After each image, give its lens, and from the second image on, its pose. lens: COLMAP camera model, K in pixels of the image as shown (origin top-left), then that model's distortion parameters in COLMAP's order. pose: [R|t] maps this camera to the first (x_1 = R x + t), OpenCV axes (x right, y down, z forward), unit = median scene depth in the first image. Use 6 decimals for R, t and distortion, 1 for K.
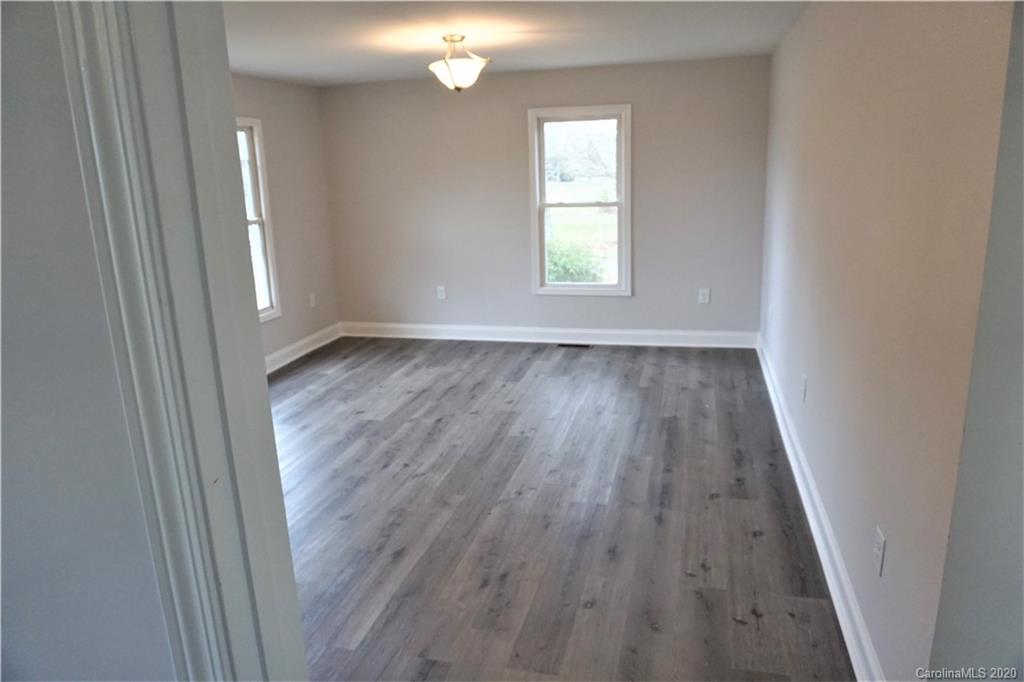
lens RADIAL K [[689.3, 0, 511.8], [0, 689.3, 344.6], [0, 0, 1]] dist [-0.054661, 0.031154]
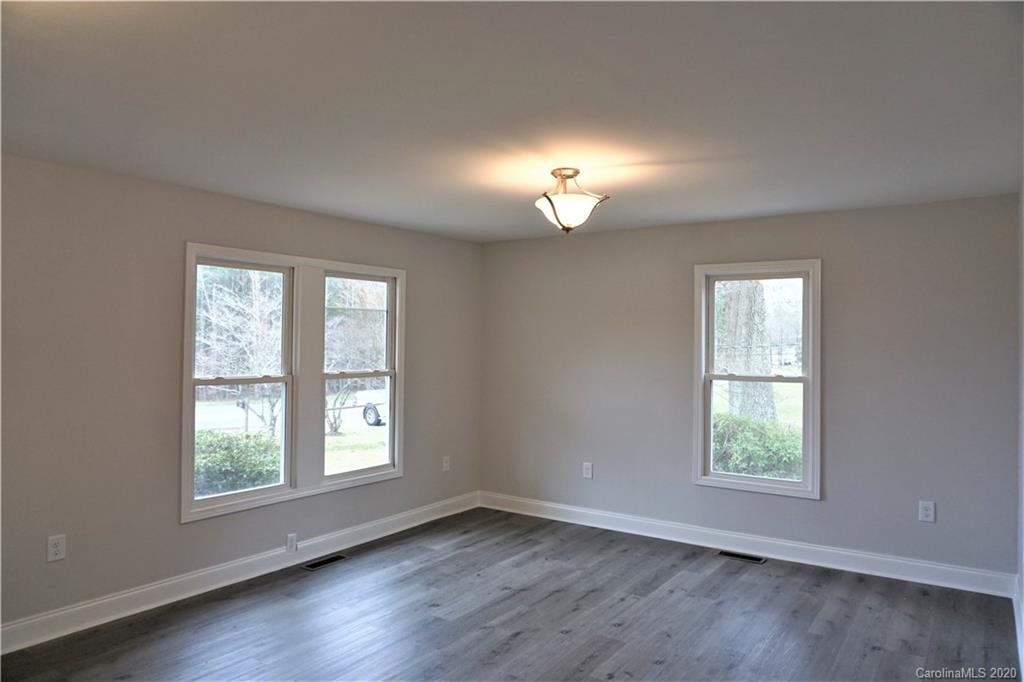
lens RADIAL K [[689.3, 0, 509.8], [0, 689.3, 350.8], [0, 0, 1]] dist [-0.054661, 0.031154]
pose [[0.938574, 0.048158, -0.341700, 0.107449], [-0.127300, 0.968693, -0.213141, -0.027866], [0.320738, 0.243547, 0.915321, 0.168913]]
